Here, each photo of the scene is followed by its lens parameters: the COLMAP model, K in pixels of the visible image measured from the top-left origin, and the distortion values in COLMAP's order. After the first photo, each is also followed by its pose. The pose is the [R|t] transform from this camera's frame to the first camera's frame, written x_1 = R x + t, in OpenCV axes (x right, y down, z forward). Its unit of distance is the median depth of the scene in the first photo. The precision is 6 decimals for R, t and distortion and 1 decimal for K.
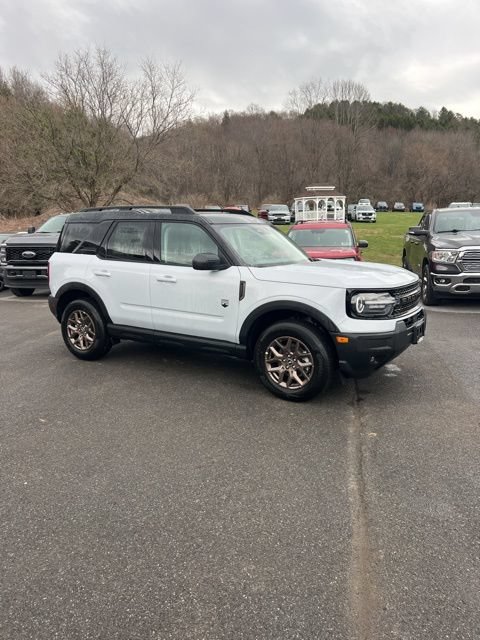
lens RADIAL K [[484.9, 0, 240.0], [0, 484.9, 320.0], [0, 0, 1]] dist [0.044295, -0.049288]
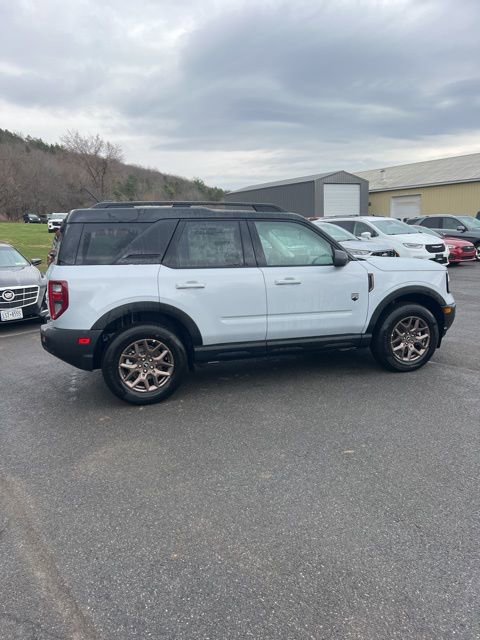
lens RADIAL K [[484.1, 0, 235.1], [0, 484.1, 319.1], [0, 0, 1]] dist [0.044415, -0.048700]
pose [[0.646123, -0.142894, 0.749738, -0.929967], [0.160736, 0.985763, 0.049356, -0.075718], [-0.746116, 0.088620, 0.659892, 0.472875]]
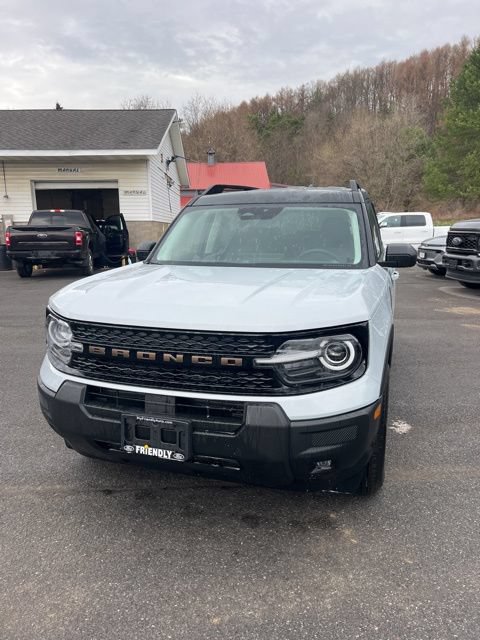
lens RADIAL K [[484.9, 0, 240.0], [0, 484.9, 320.0], [0, 0, 1]] dist [0.044295, -0.049288]
pose [[0.241562, 0.201205, -0.949297, 0.756552], [-0.167109, 0.972278, 0.163553, -0.160644], [0.955888, 0.119128, 0.268489, 0.883694]]
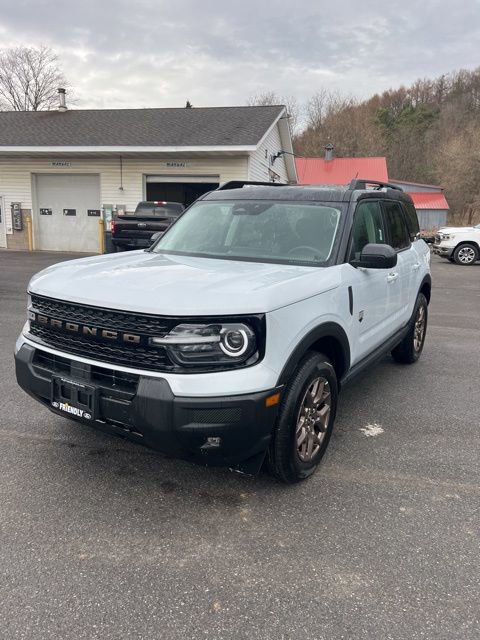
lens RADIAL K [[484.9, 0, 240.0], [0, 484.9, 320.0], [0, 0, 1]] dist [0.044295, -0.049288]
pose [[-0.003805, 0.220052, -0.975481, 0.821520], [-0.204793, 0.954641, 0.216150, -0.196586], [0.978798, 0.200594, 0.041432, 1.072408]]
